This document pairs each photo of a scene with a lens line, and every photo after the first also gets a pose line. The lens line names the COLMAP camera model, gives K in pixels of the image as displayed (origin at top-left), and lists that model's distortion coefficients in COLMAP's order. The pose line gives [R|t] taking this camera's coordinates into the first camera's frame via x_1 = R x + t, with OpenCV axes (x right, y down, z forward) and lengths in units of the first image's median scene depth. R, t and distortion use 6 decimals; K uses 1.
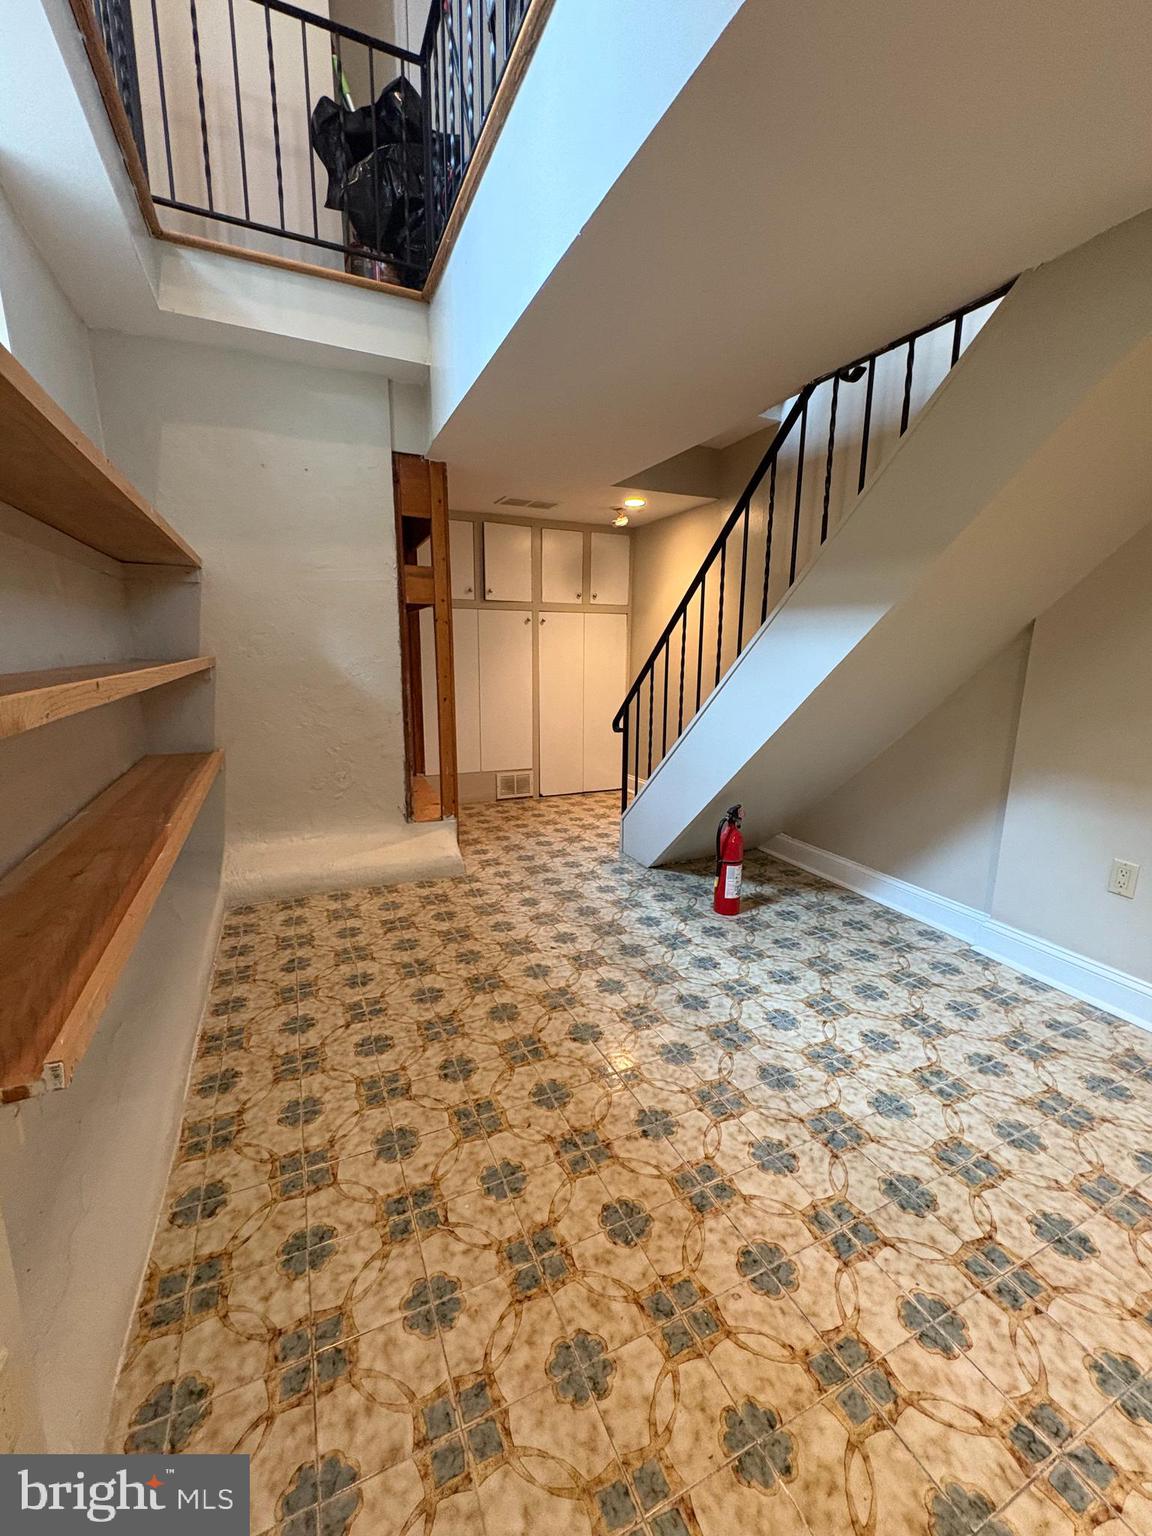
lens RADIAL K [[617.9, 0, 574.2], [0, 617.9, 767.0], [0, 0, 1]] dist [0.000936, -0.000369]
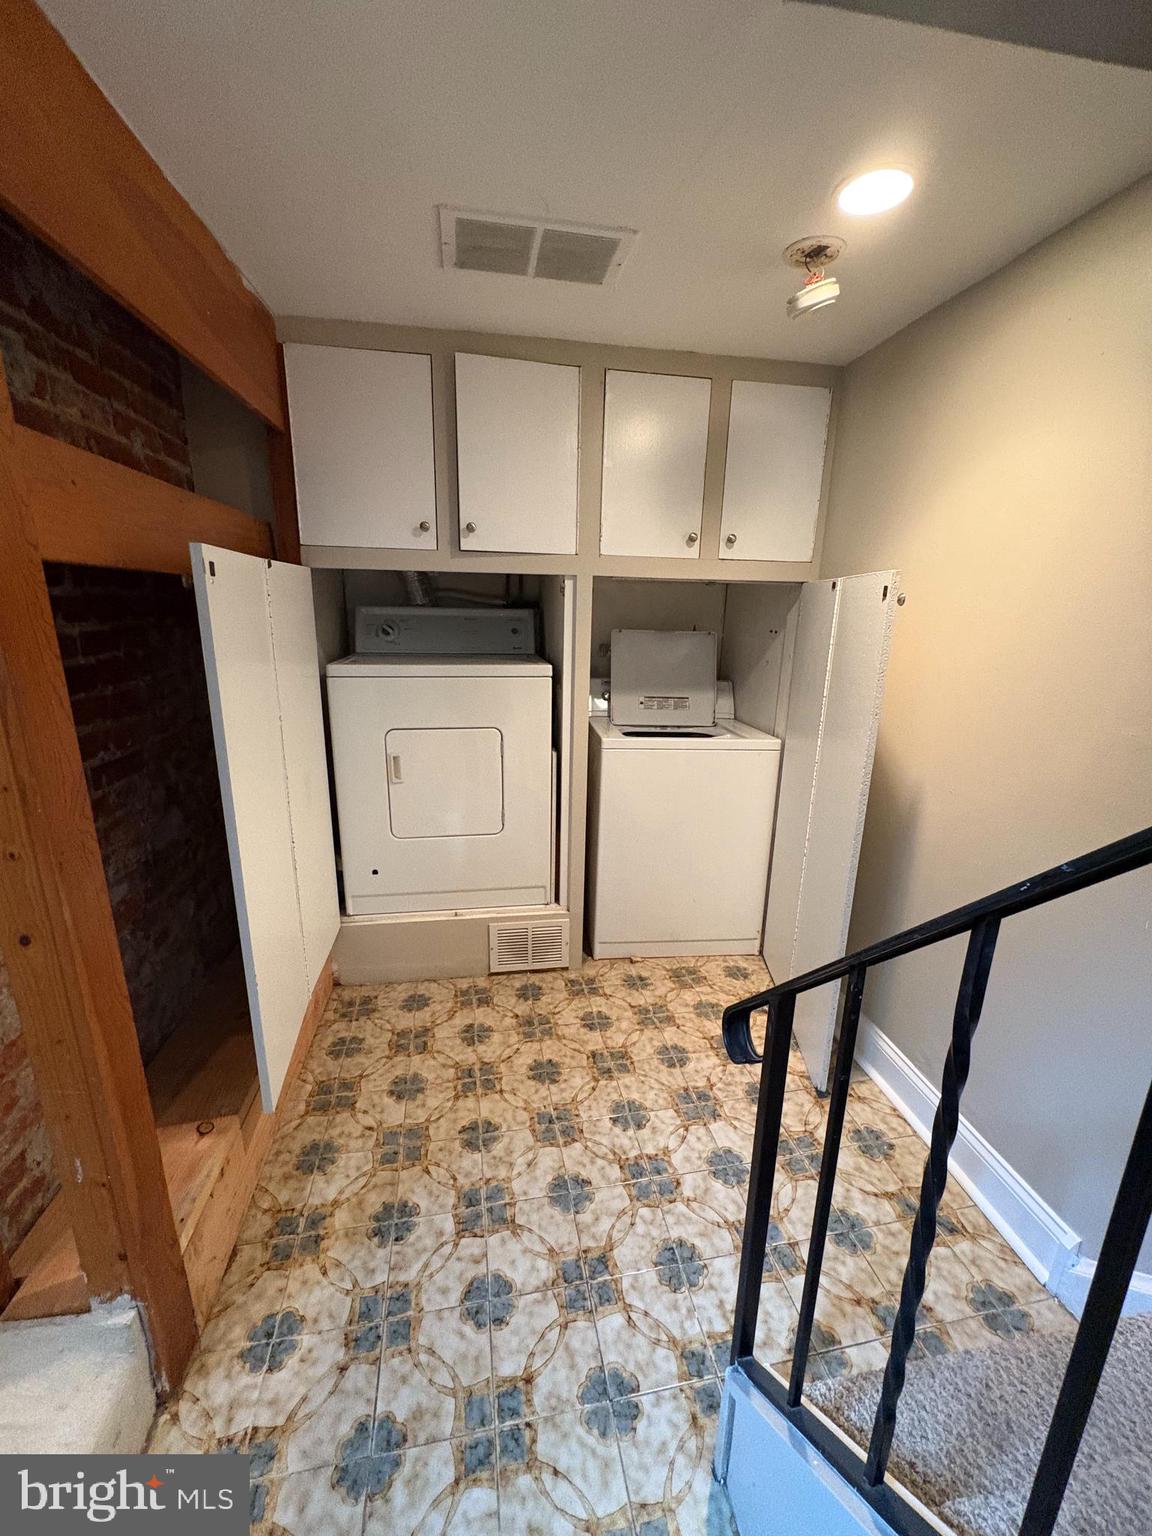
lens RADIAL K [[617.9, 0, 576.6], [0, 617.9, 769.1], [0, 0, 1]] dist [0.000936, -0.000369]
pose [[0.968410, 0.074178, -0.238074, 0.046319], [-0.059949, 0.995986, 0.066470, -0.154014], [0.242049, -0.050098, 0.968970, 0.603451]]
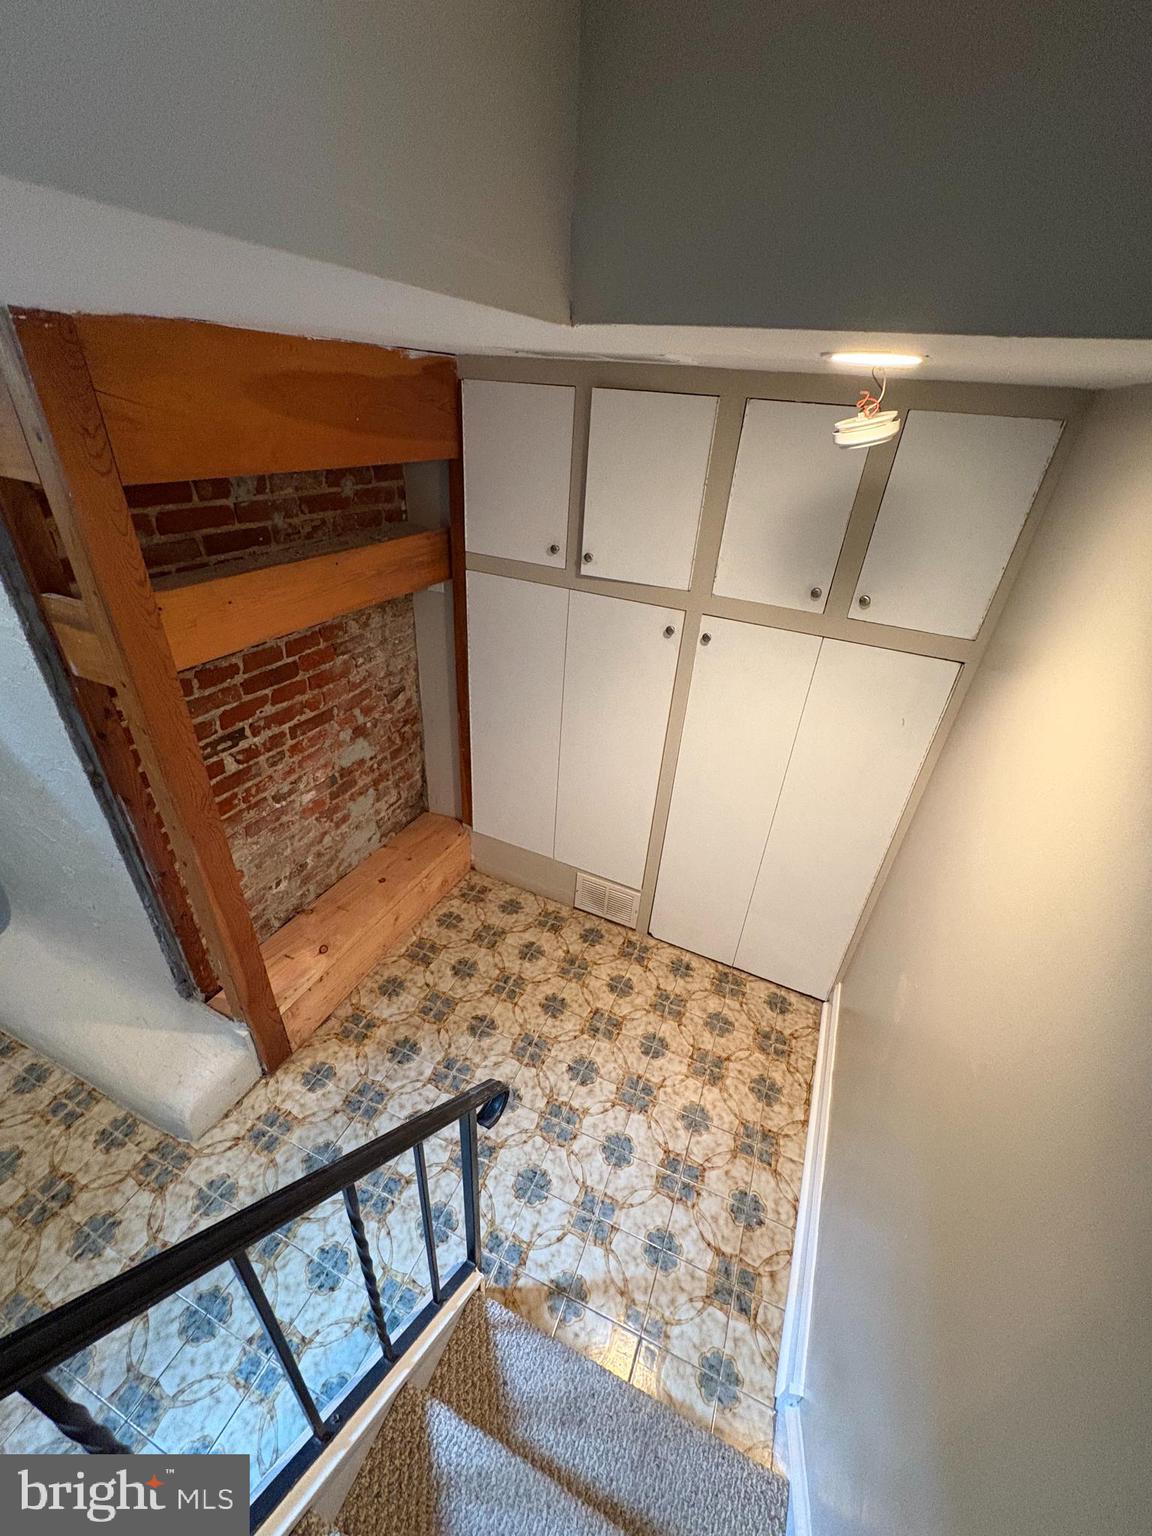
lens RADIAL K [[617.9, 0, 573.7], [0, 617.9, 769.4], [0, 0, 1]] dist [0.000936, -0.000369]
pose [[0.664523, 0.414090, -0.622044, 0.201925], [-0.199260, 0.900476, 0.386573, -0.317814], [0.720211, -0.132938, 0.680899, 0.665390]]
